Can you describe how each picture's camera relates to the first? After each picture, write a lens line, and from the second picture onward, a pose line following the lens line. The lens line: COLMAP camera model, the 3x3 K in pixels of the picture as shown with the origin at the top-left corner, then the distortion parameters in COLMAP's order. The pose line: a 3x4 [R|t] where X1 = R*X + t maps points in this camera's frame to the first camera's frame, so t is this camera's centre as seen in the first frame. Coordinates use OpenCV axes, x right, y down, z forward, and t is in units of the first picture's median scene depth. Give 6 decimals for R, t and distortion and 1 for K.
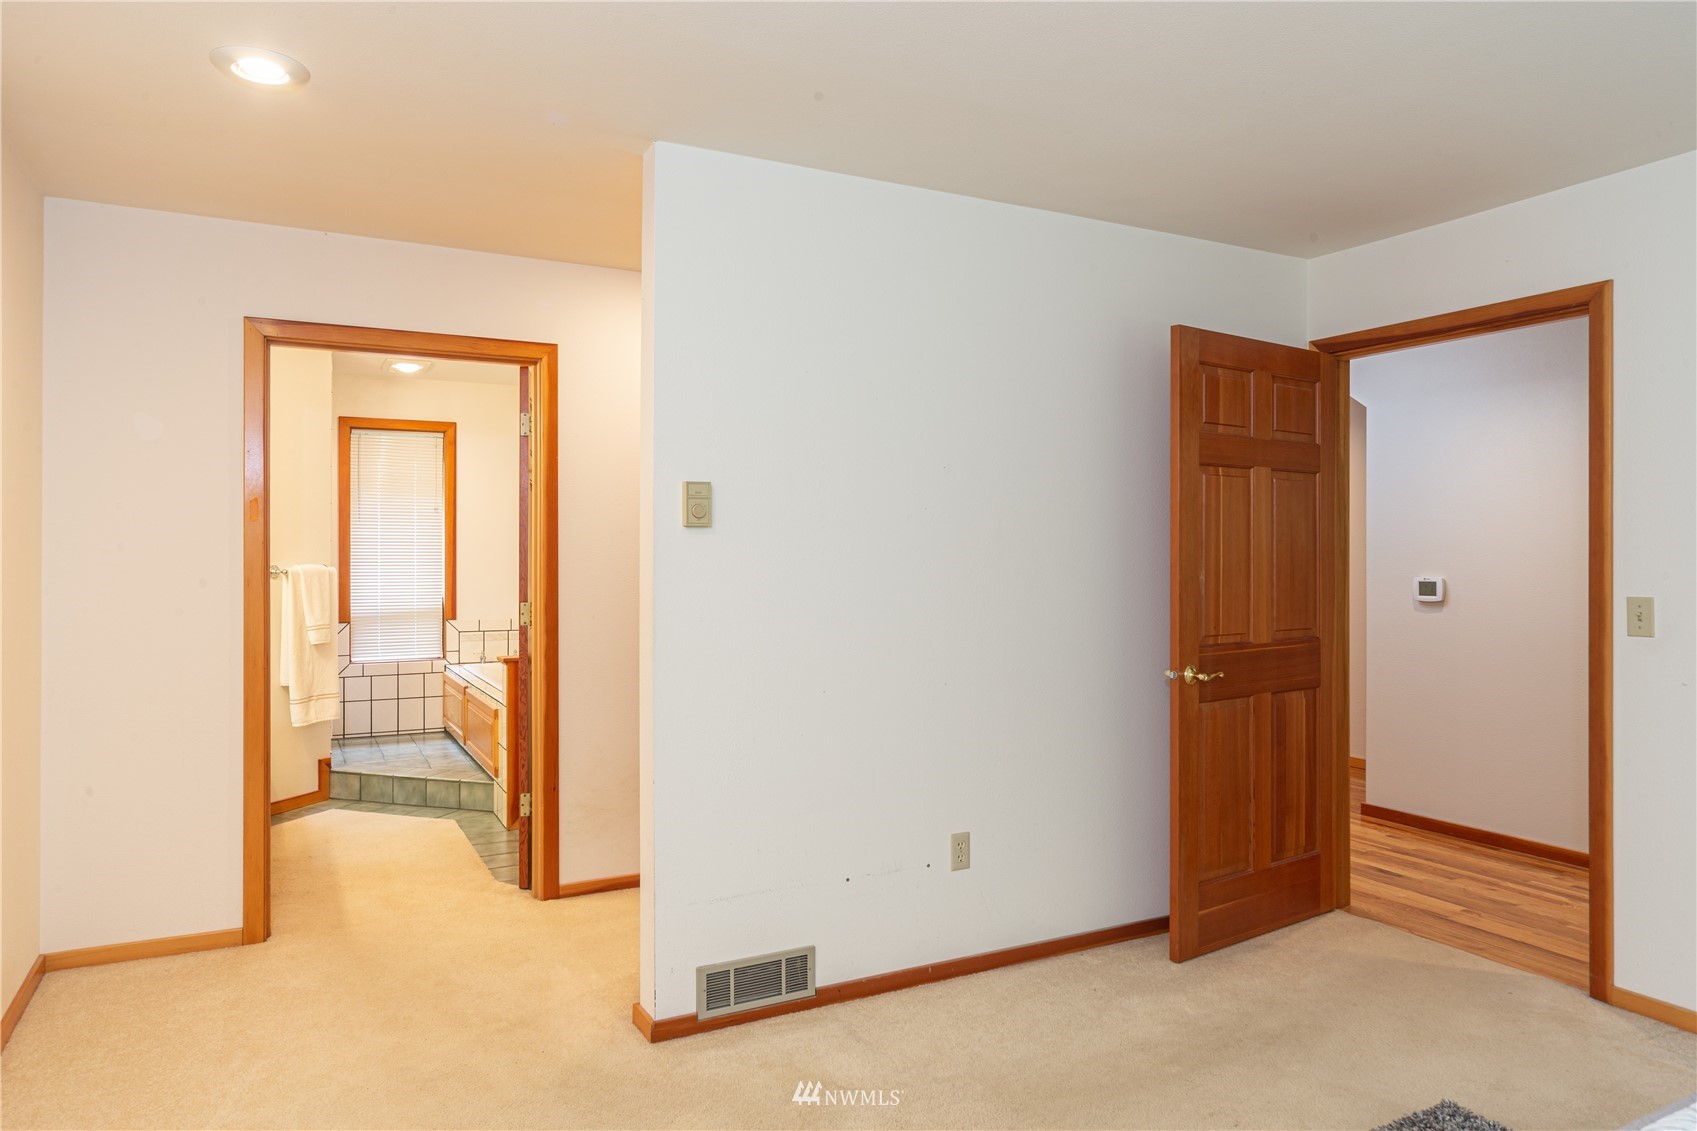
lens RADIAL K [[1109.2, 0, 844.0], [0, 1109.2, 550.1], [0, 0, 1]] dist [0.003643, -0.031923]
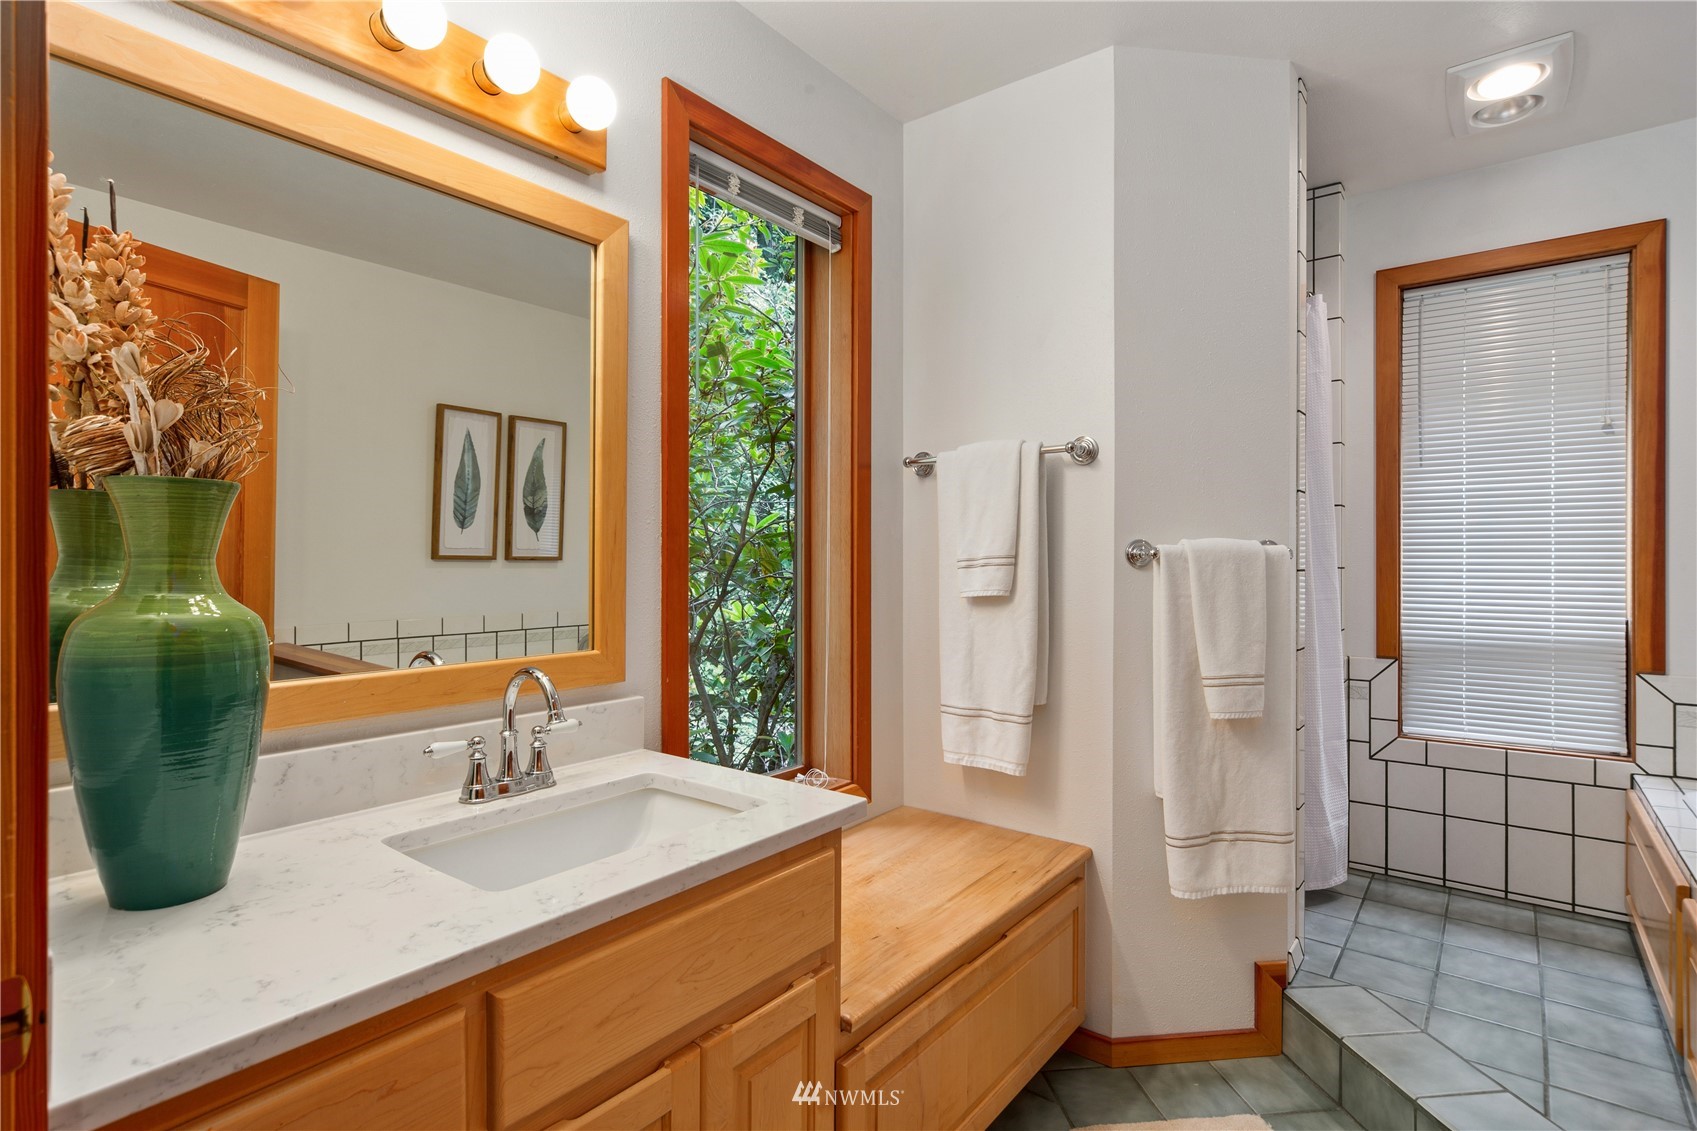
lens RADIAL K [[825.0, 0, 855.7], [0, 825.0, 569.1], [0, 0, 1]] dist [-0.000523, -0.001242]
pose [[0.422058, 0.006744, -0.906544, -0.194964], [0.003024, 0.999956, 0.008846, 0.017887], [0.906564, -0.006475, 0.422019, 0.586889]]
